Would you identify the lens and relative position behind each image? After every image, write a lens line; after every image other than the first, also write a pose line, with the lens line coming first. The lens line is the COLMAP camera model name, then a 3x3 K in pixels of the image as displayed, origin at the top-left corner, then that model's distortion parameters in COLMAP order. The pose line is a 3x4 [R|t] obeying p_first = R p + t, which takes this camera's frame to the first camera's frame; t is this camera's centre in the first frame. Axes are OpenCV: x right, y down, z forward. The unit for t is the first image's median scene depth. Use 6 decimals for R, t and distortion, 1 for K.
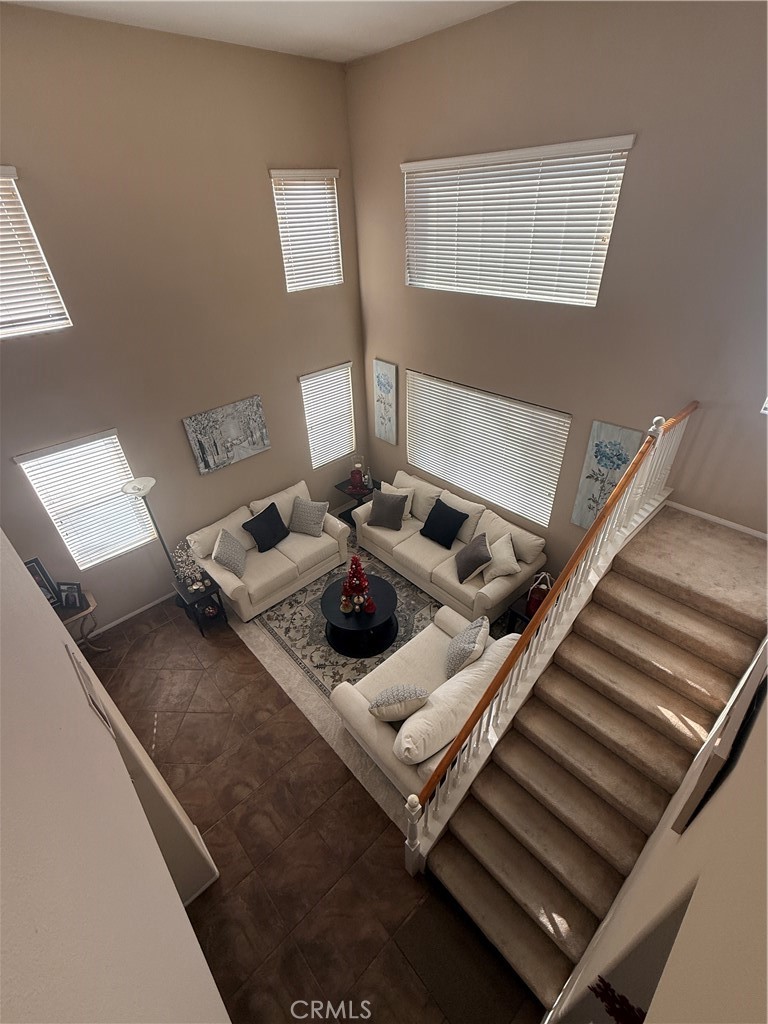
lens RADIAL K [[444.2, 0, 382.5], [0, 444.2, 512.8], [0, 0, 1]] dist [0.000970, 0.000095]
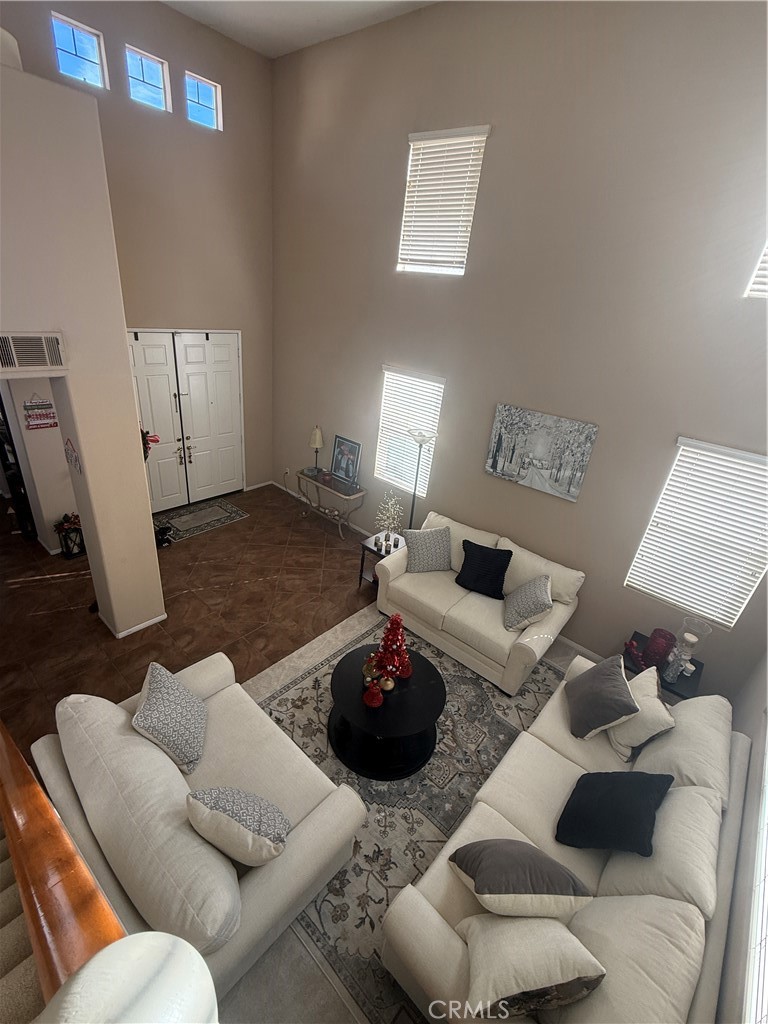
lens RADIAL K [[444.2, 0, 380.4], [0, 444.2, 510.8], [0, 0, 1]] dist [0.000970, 0.000095]
pose [[0.095176, 0.481275, -0.871387, 0.376264], [-0.647799, 0.694596, 0.312877, -0.174190], [0.755842, 0.534706, 0.377878, 0.564812]]
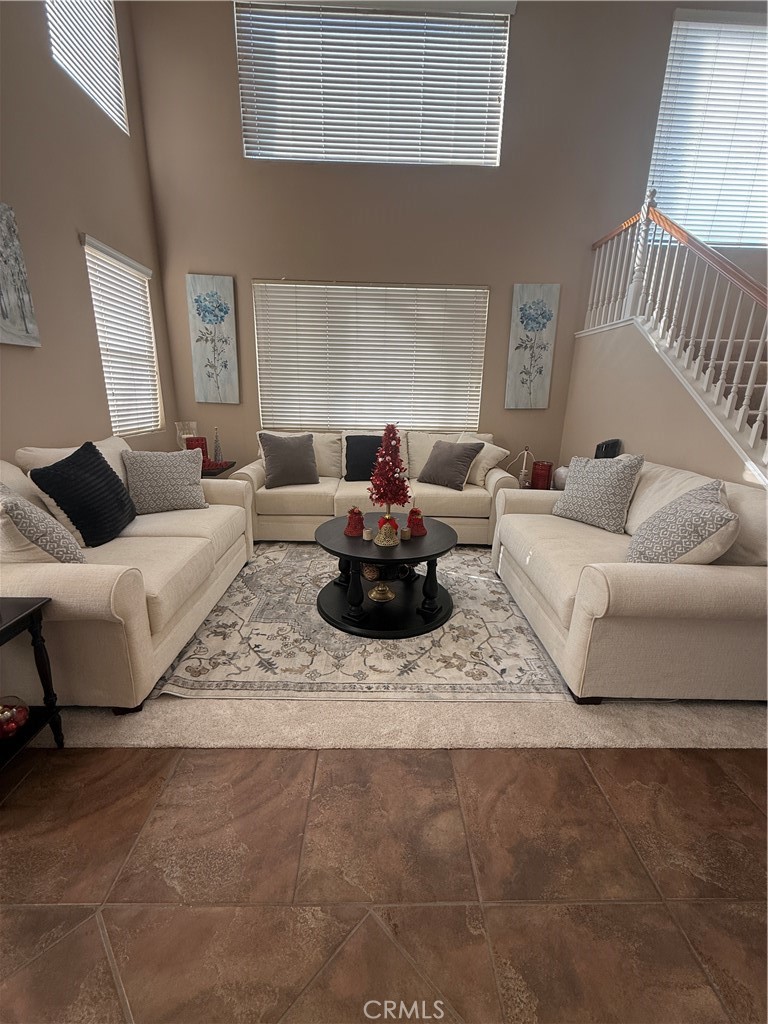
lens RADIAL K [[405.6, 0, 385.0], [0, 405.6, 507.7], [0, 0, 1]] dist [0.000472, 0.000057]
pose [[0.660762, -0.156083, 0.734188, -0.389247], [0.390661, 0.906729, -0.158827, 0.232864], [-0.640920, 0.391765, 0.660107, 0.622633]]
